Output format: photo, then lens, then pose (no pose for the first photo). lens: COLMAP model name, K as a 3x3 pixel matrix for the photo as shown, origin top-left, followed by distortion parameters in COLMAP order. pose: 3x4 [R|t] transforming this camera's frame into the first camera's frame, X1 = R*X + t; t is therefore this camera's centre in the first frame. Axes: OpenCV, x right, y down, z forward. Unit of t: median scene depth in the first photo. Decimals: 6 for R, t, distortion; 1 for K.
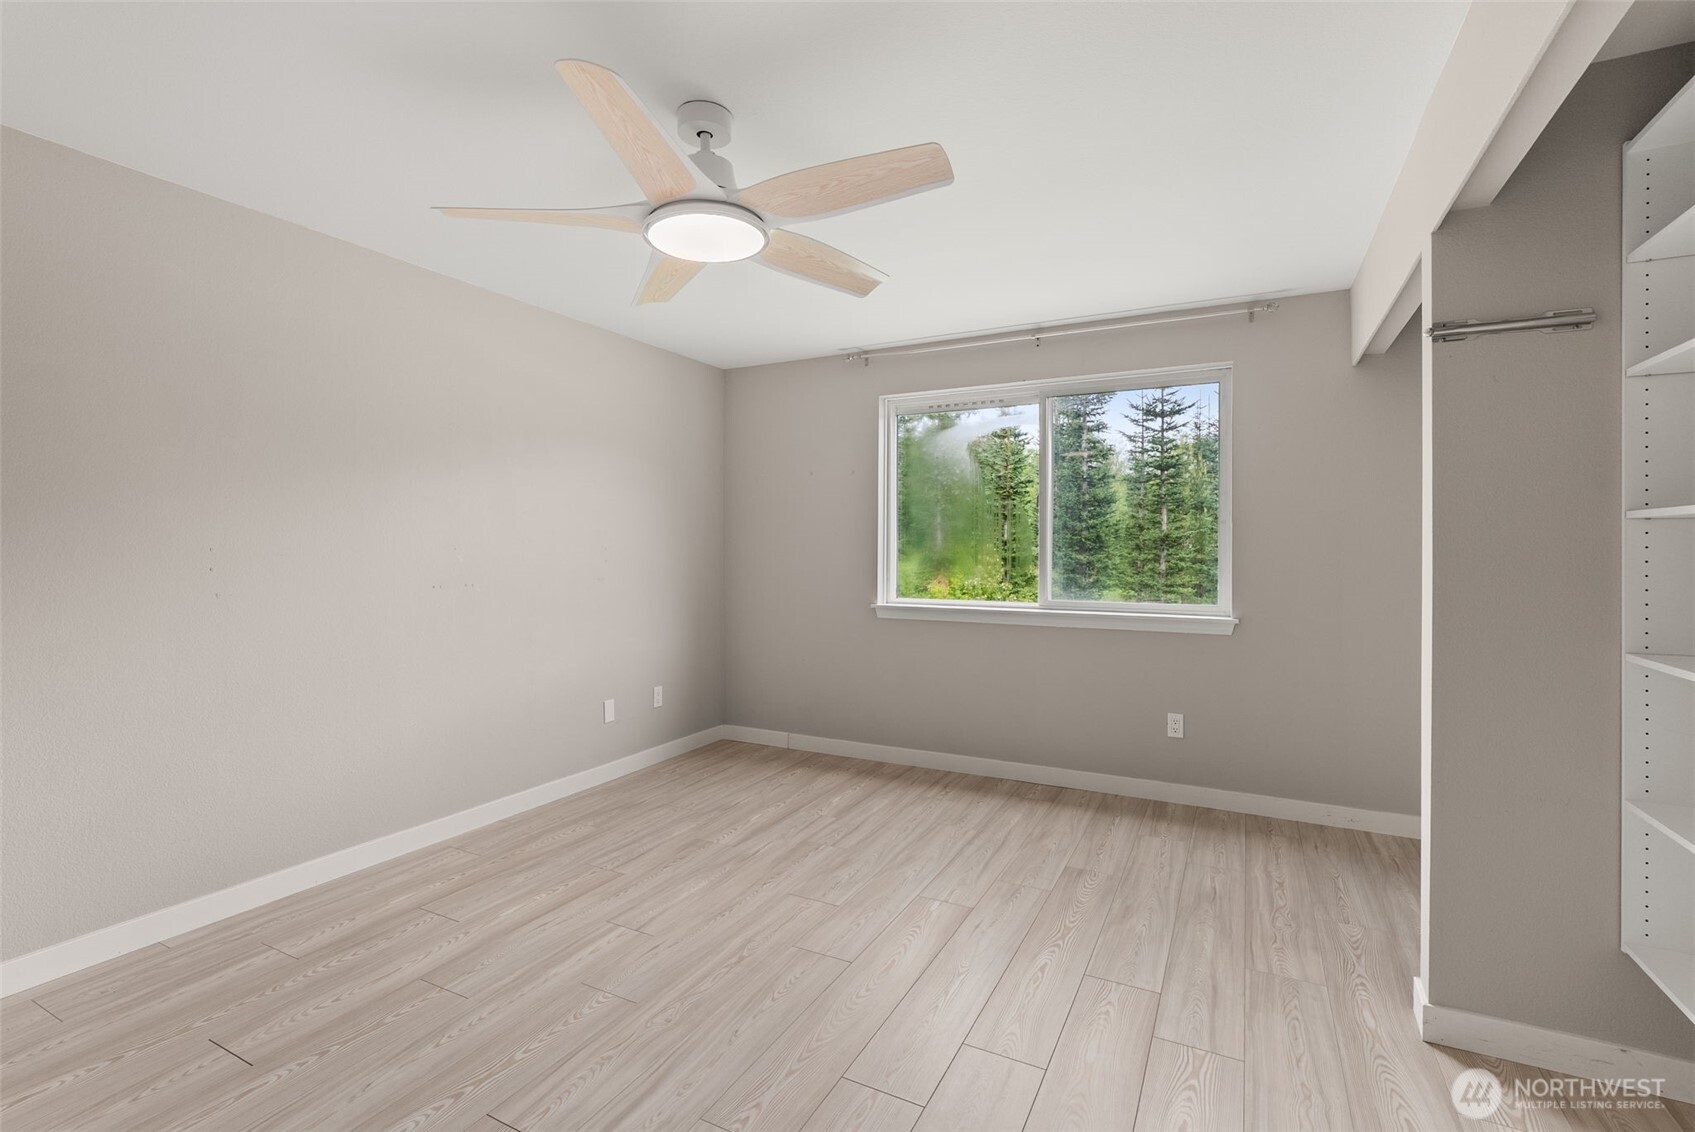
lens RADIAL K [[767.7, 0, 837.9], [0, 767.7, 557.5], [0, 0, 1]] dist [-0.000898, 0.000061]
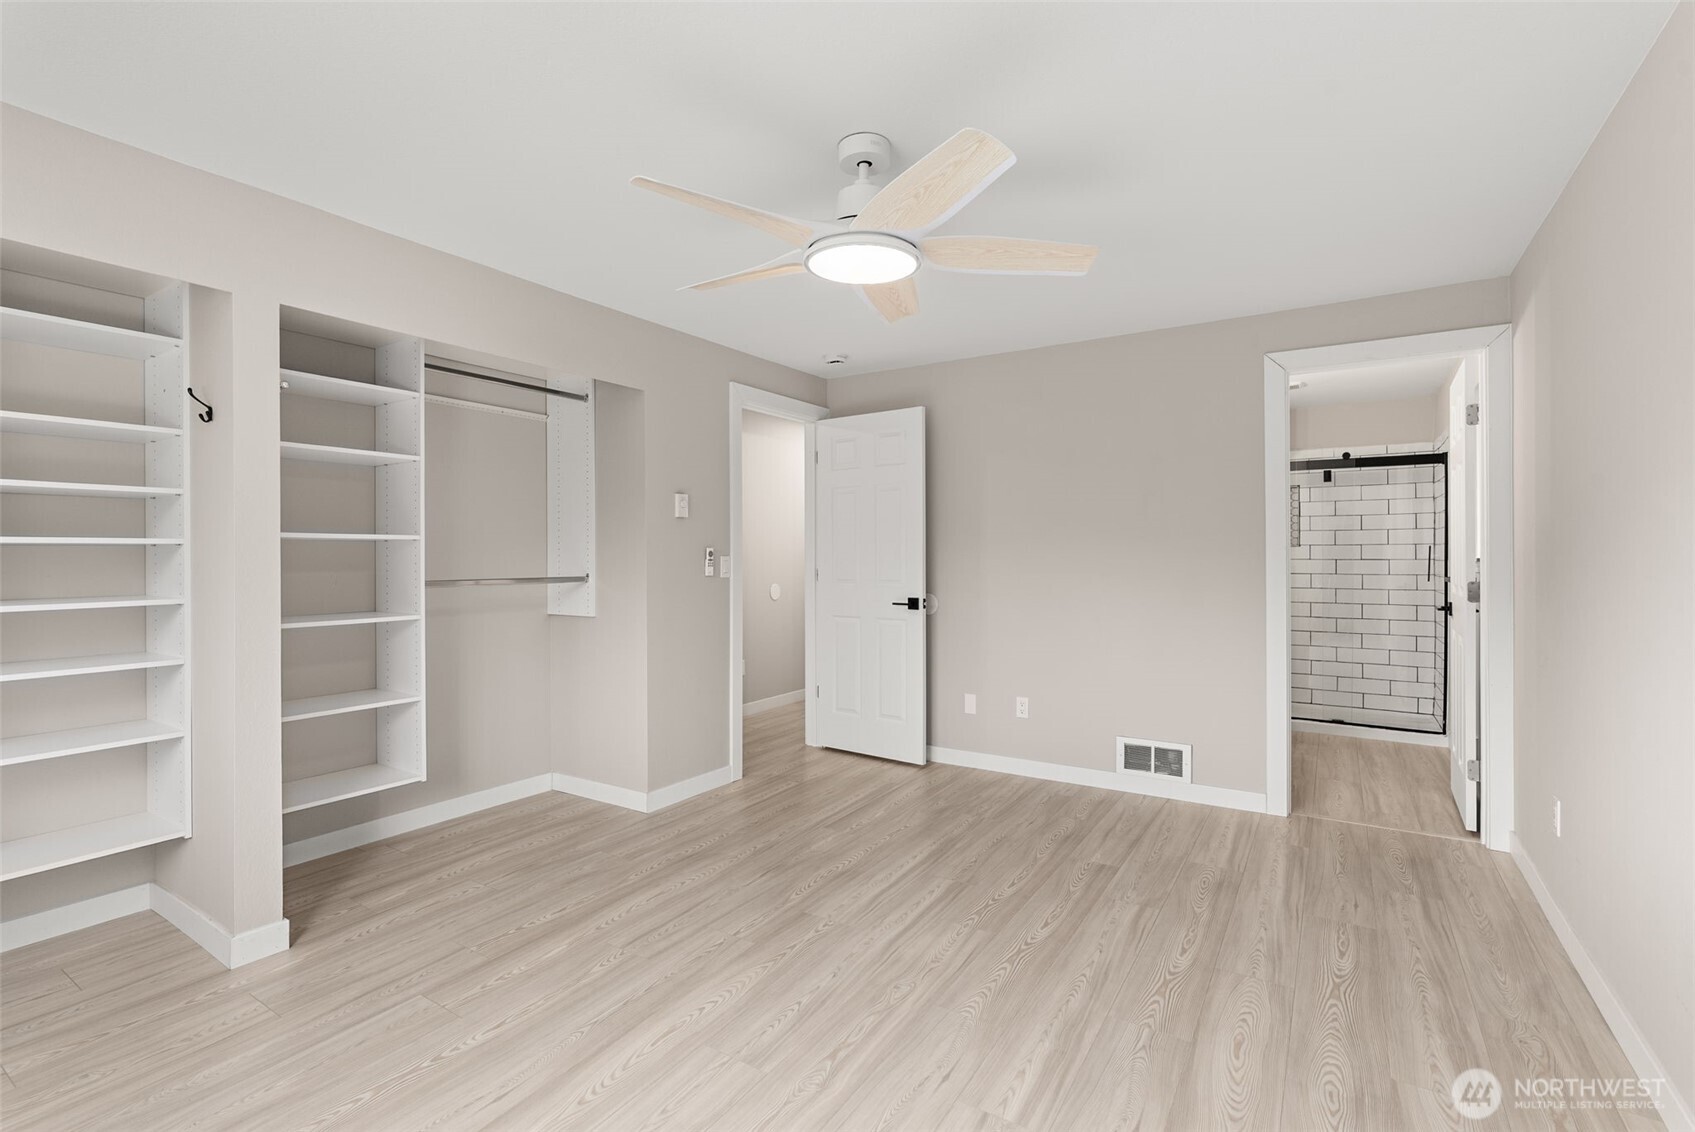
lens RADIAL K [[767.7, 0, 837.9], [0, 767.7, 557.5], [0, 0, 1]] dist [-0.000898, 0.000061]
pose [[-0.995720, -0.002283, 0.092390, -0.228166], [-0.001208, 0.999931, 0.011689, -0.022588], [-0.092410, 0.011527, -0.995654, 2.009320]]
